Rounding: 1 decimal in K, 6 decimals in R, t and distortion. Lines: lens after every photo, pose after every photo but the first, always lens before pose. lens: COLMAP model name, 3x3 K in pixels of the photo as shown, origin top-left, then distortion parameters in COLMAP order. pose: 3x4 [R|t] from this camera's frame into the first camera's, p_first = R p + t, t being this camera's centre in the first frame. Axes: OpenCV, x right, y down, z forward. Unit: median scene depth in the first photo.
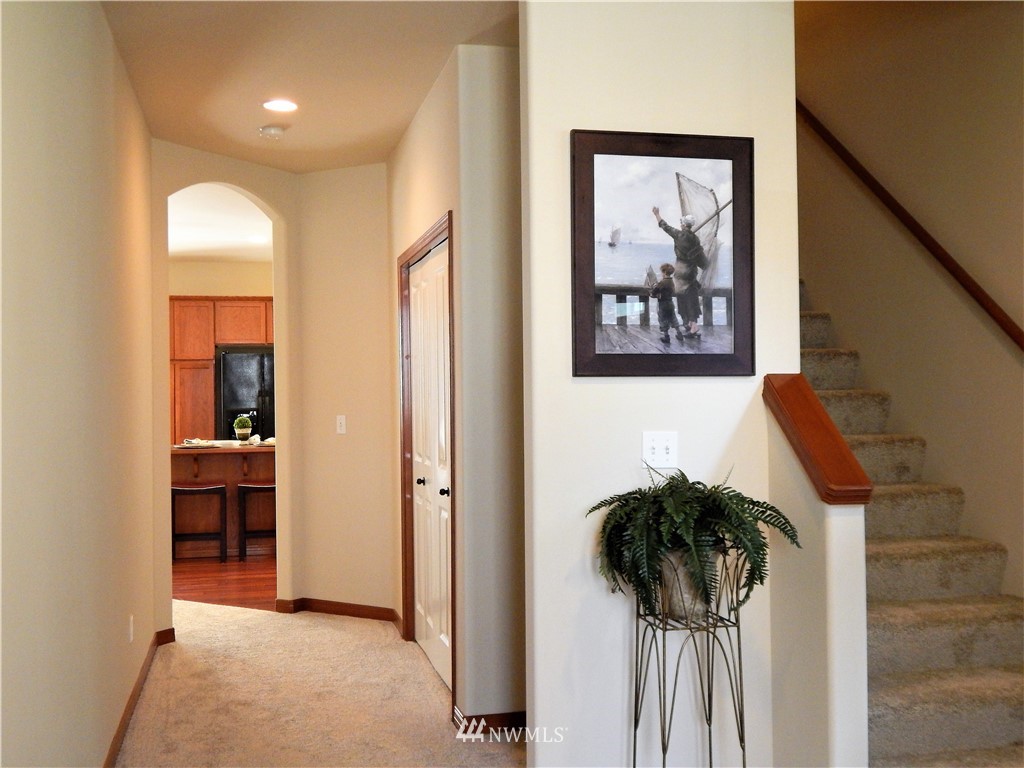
lens RADIAL K [[1138.7, 0, 509.5], [0, 1138.7, 385.4], [0, 0, 1]] dist [0.008458, 0.000000]
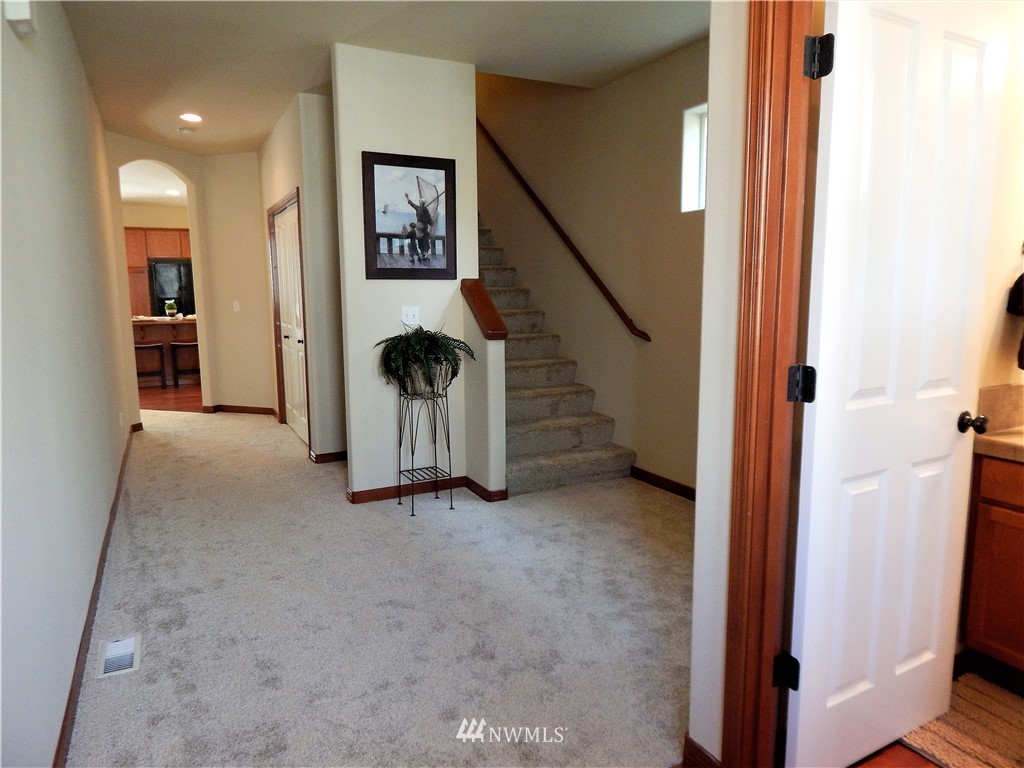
lens RADIAL K [[668.1, 0, 513.0], [0, 668.1, 382.2], [0, 0, 1]] dist [-0.000122, -0.004892]
pose [[0.967934, -0.030669, 0.249324, 0.005860], [-0.005433, 0.989731, 0.142839, 0.001793], [-0.251145, -0.139613, 0.957828, -0.166520]]
